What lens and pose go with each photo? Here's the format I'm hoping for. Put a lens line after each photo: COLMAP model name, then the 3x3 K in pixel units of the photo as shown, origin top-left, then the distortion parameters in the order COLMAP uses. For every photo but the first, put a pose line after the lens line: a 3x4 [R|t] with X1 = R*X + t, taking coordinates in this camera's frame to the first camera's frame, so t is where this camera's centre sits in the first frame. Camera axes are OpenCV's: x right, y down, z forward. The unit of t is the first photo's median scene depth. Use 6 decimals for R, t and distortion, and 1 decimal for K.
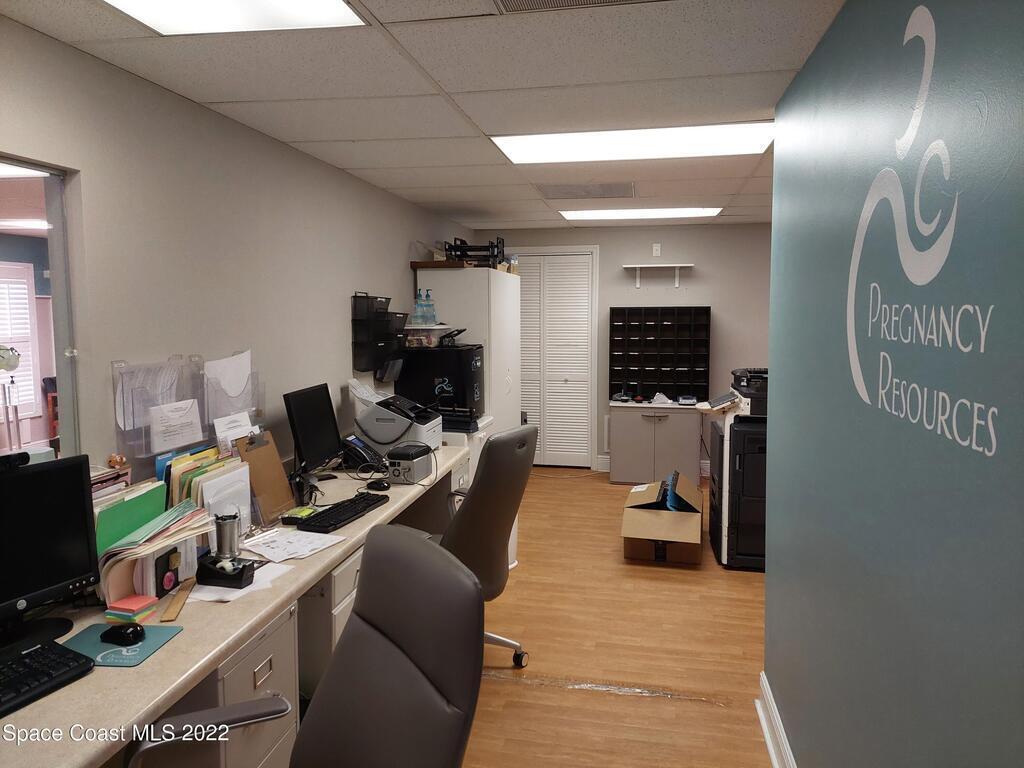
lens RADIAL K [[742.7, 0, 515.1], [0, 742.7, 401.4], [0, 0, 1]] dist [0.081462, -0.092318]
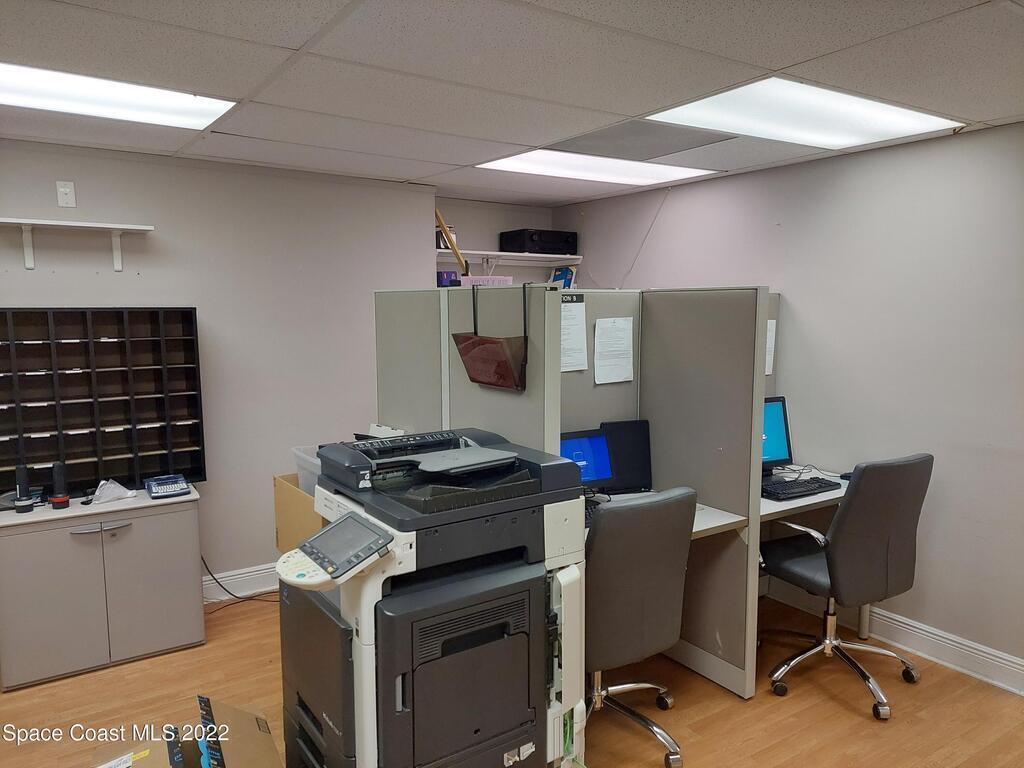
lens RADIAL K [[742.7, 0, 515.1], [0, 742.7, 401.4], [0, 0, 1]] dist [0.081462, -0.092318]
pose [[0.731170, -0.083919, 0.677014, 0.057000], [0.087025, 0.995771, 0.029444, -0.055028], [-0.676622, 0.037388, 0.735381, 0.444437]]
